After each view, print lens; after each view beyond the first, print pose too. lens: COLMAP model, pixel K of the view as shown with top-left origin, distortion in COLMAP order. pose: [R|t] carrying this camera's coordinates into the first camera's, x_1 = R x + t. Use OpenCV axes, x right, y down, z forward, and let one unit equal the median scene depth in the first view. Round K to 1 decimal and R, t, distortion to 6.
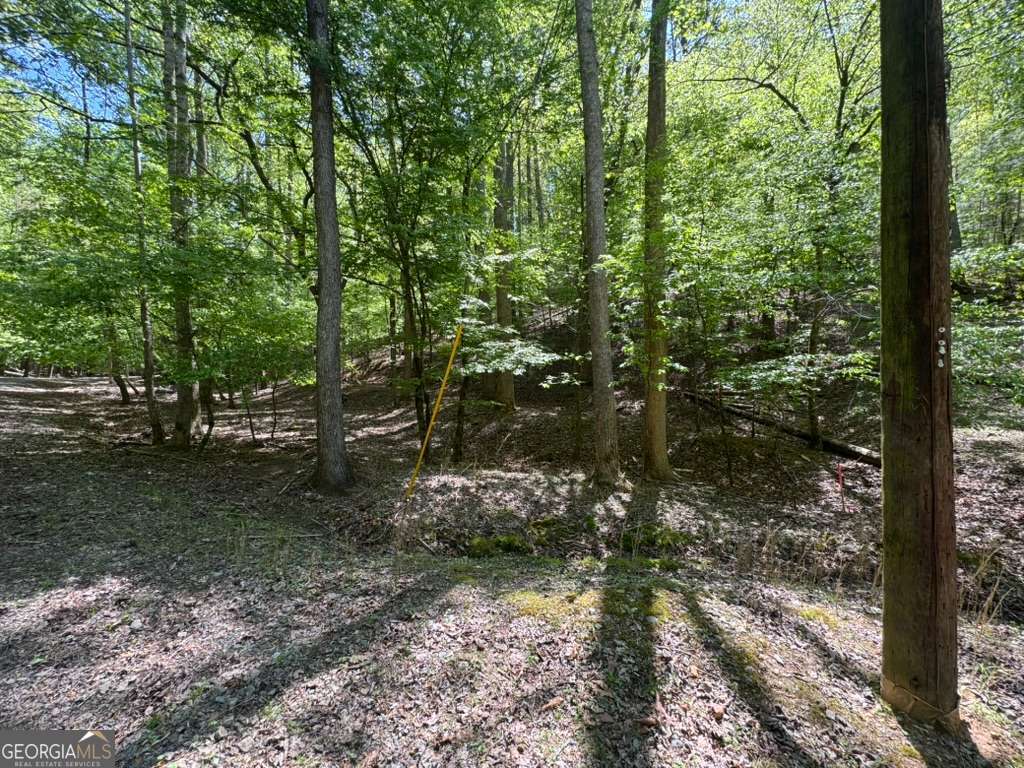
lens RADIAL K [[411.1, 0, 507.3], [0, 411.1, 387.9], [0, 0, 1]] dist [-0.001473, 0.000529]
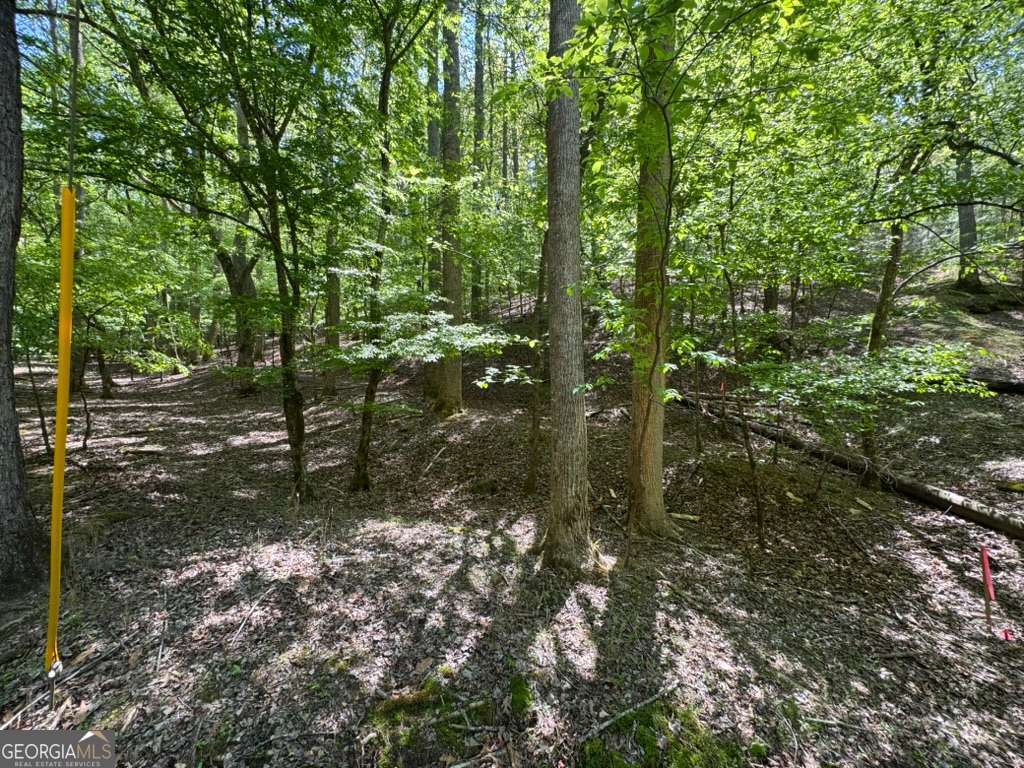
lens RADIAL K [[411.1, 0, 512.9], [0, 411.1, 387.4], [0, 0, 1]] dist [-0.001473, 0.000529]
pose [[0.997353, 0.031069, 0.065741, 0.119149], [-0.031984, 0.999405, 0.012917, -0.011910], [-0.065300, -0.014986, 0.997753, 0.425932]]
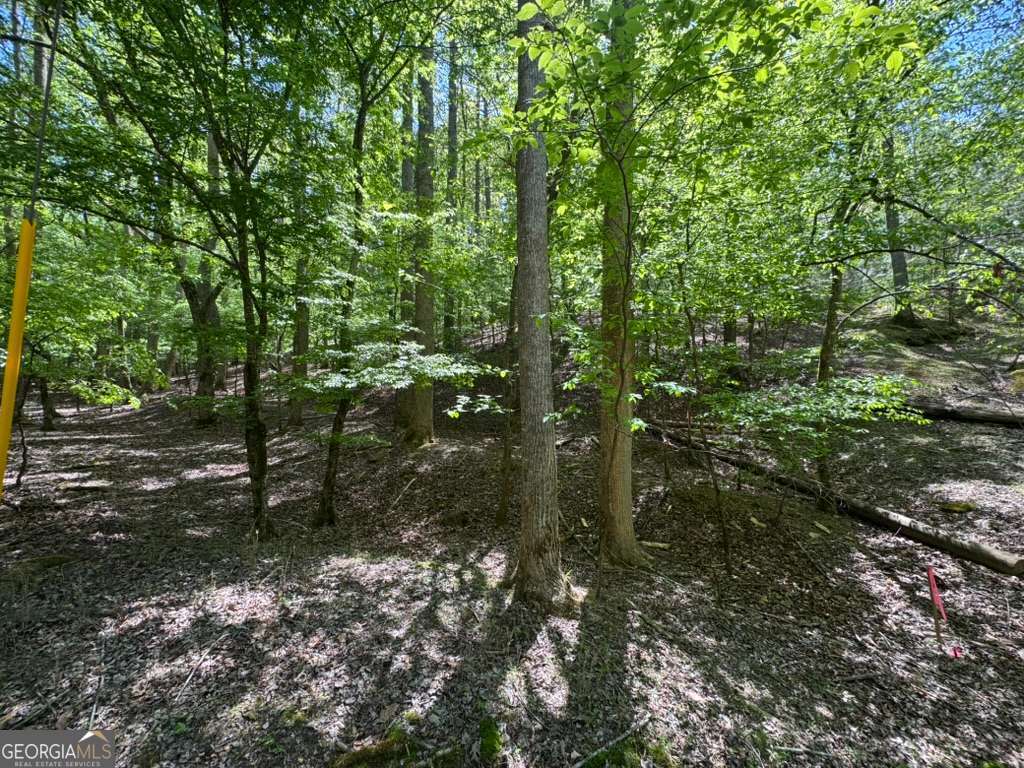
lens RADIAL K [[411.1, 0, 513.0], [0, 411.1, 387.1], [0, 0, 1]] dist [-0.001473, 0.000529]
pose [[0.990900, 0.035199, 0.129918, 0.121570], [-0.027790, 0.997906, -0.058408, -0.014451], [-0.131701, 0.054266, 0.989803, 0.419333]]
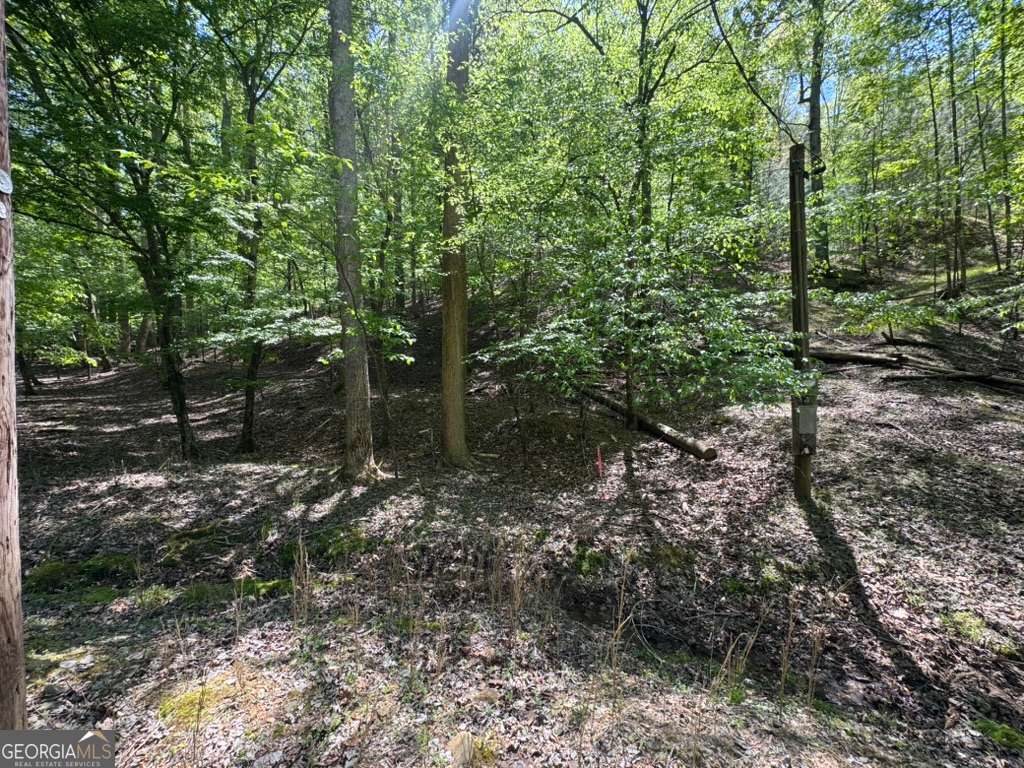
lens RADIAL K [[411.1, 0, 510.0], [0, 411.1, 387.4], [0, 0, 1]] dist [-0.001473, 0.000529]
pose [[0.990631, -0.008275, 0.136315, 0.427149], [0.003539, 0.999383, 0.034946, 0.025108], [-0.136521, -0.034136, 0.990049, 0.134570]]
